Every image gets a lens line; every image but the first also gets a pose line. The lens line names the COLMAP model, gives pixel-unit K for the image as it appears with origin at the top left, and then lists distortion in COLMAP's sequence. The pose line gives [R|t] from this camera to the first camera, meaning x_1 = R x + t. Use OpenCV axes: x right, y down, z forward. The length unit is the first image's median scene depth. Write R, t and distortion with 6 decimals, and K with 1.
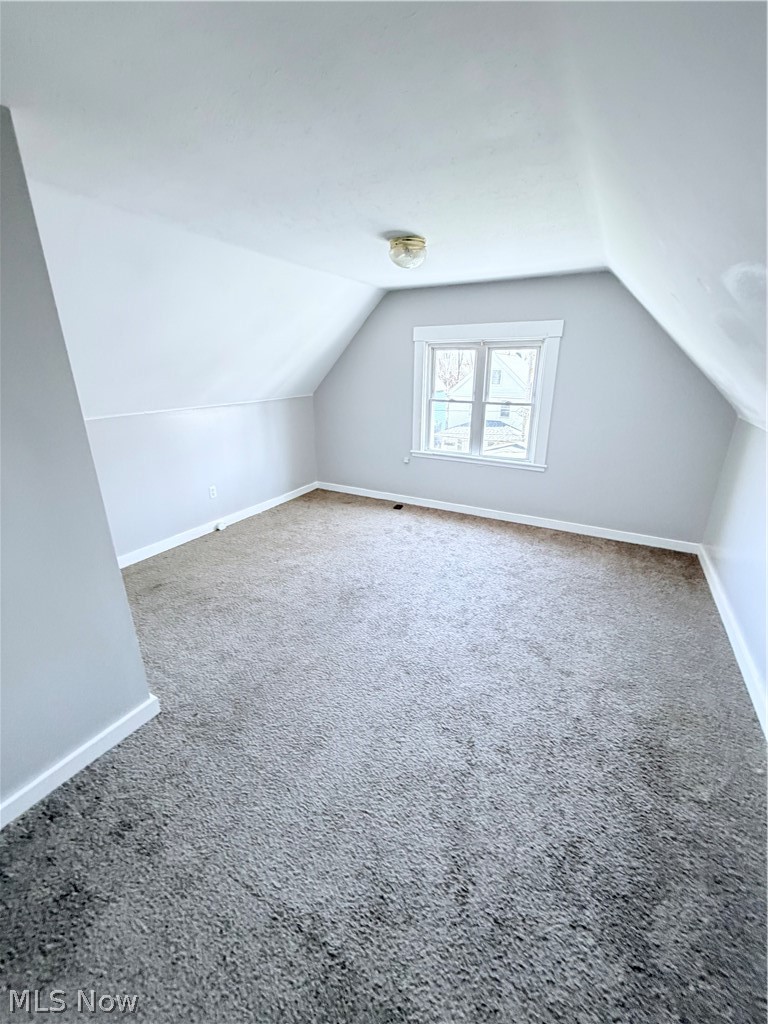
lens RADIAL K [[408.5, 0, 385.6], [0, 408.5, 508.8], [0, 0, 1]] dist [-0.001429, 0.000428]
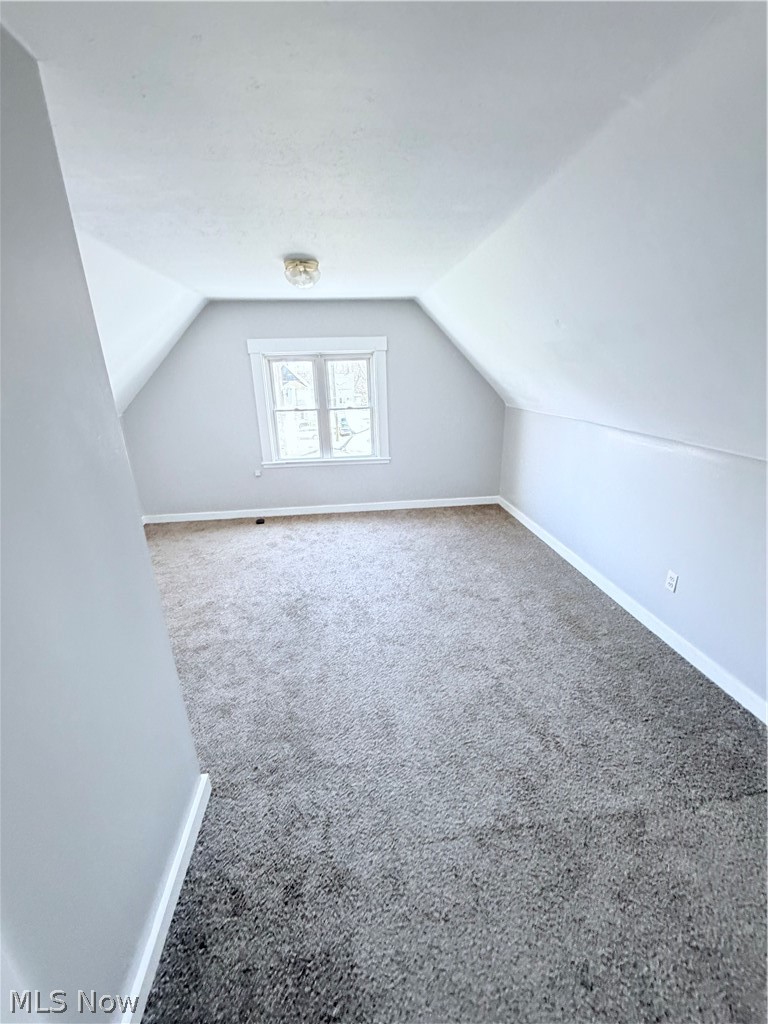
lens RADIAL K [[408.5, 0, 385.6], [0, 408.5, 508.8], [0, 0, 1]] dist [-0.001429, 0.000428]
pose [[0.815315, -0.204279, 0.541785, -0.345194], [0.214155, 0.975734, 0.045624, -0.020346], [-0.537958, 0.078828, 0.839278, 0.024629]]
